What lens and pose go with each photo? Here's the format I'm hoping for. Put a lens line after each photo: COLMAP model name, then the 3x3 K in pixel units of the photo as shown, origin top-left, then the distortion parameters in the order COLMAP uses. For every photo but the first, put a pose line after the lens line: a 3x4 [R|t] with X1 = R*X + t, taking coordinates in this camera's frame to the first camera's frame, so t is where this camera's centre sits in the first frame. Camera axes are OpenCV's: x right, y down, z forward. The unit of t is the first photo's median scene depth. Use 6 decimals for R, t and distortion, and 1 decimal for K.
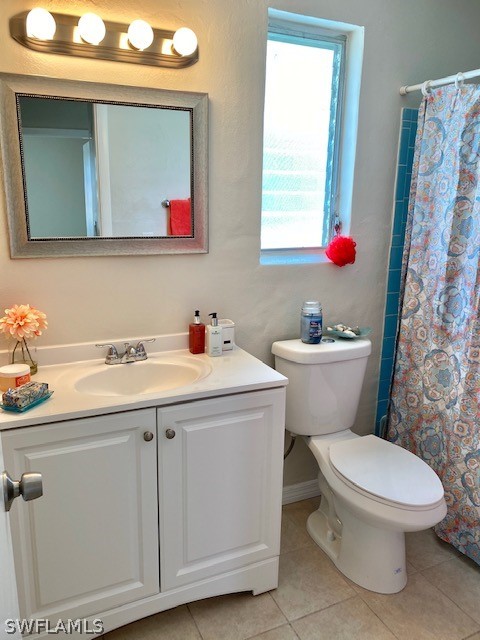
lens RADIAL K [[492.0, 0, 240.0], [0, 492.0, 320.0], [0, 0, 1]] dist [0.022466, -0.004400]
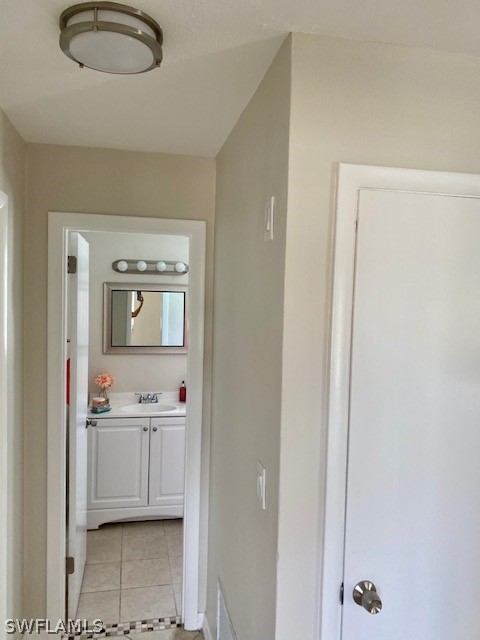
lens RADIAL K [[492.0, 0, 240.0], [0, 492.0, 320.0], [0, 0, 1]] dist [0.022466, -0.004400]
pose [[0.972269, 0.007189, -0.233757, 0.753577], [-0.056635, 0.977015, -0.205512, 0.170662], [0.226906, 0.213052, 0.950328, -1.185822]]
